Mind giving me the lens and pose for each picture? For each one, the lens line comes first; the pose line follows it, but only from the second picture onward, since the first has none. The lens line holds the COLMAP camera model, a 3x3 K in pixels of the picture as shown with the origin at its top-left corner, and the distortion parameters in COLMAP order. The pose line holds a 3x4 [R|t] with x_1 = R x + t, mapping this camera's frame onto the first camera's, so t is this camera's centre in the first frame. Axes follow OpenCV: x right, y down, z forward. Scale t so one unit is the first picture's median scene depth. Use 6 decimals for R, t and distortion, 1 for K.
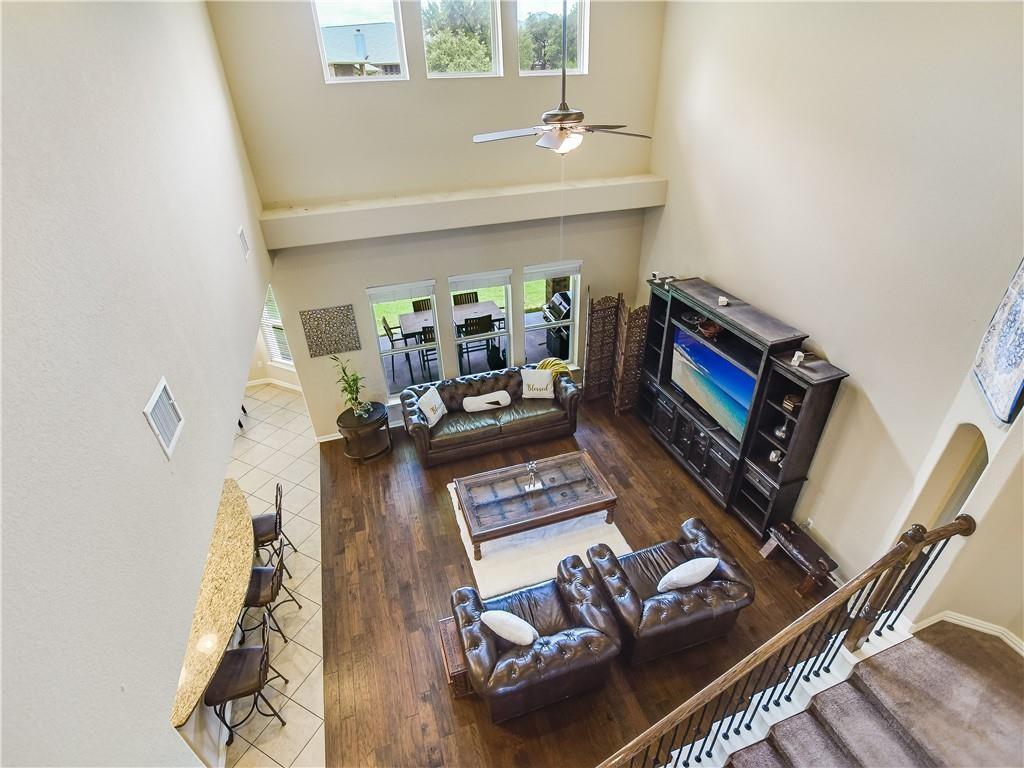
lens RADIAL K [[502.6, 0, 512.9], [0, 502.6, 385.4], [0, 0, 1]] dist [-0.017135, 0.003066]
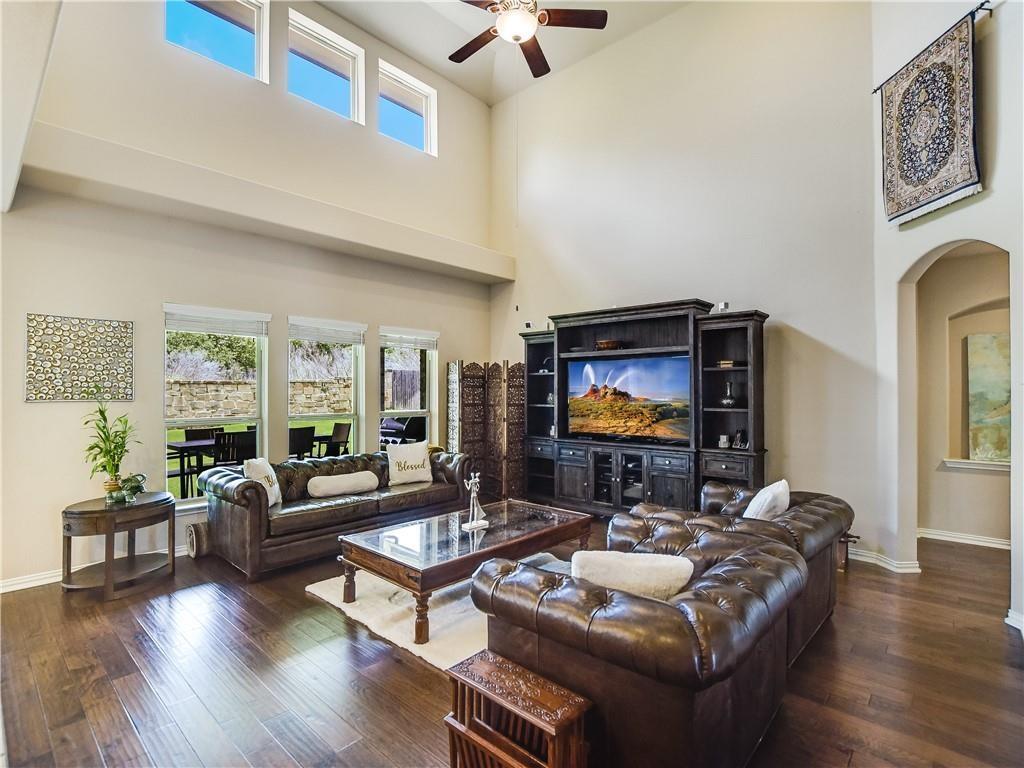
lens RADIAL K [[502.6, 0, 511.6], [0, 502.6, 382.5], [0, 0, 1]] dist [-0.017135, 0.003066]
pose [[0.873911, 0.032122, 0.485023, -0.200023], [0.234575, 0.846069, -0.478688, 0.314675], [-0.425739, 0.532105, 0.731854, 0.356736]]
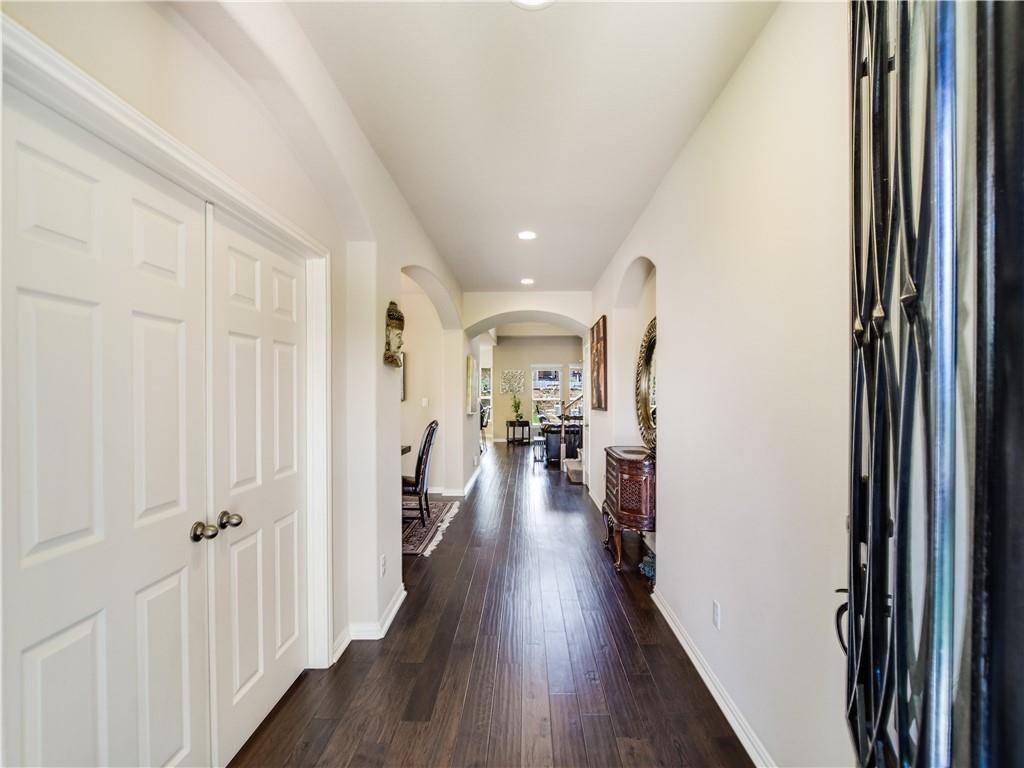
lens RADIAL K [[502.6, 0, 512.1], [0, 502.6, 389.1], [0, 0, 1]] dist [-0.017135, 0.003066]
pose [[0.940832, 0.022012, -0.338157, 0.370929], [-0.195815, 0.849740, -0.489487, 0.972601], [0.276571, 0.526742, 0.803773, -0.726827]]
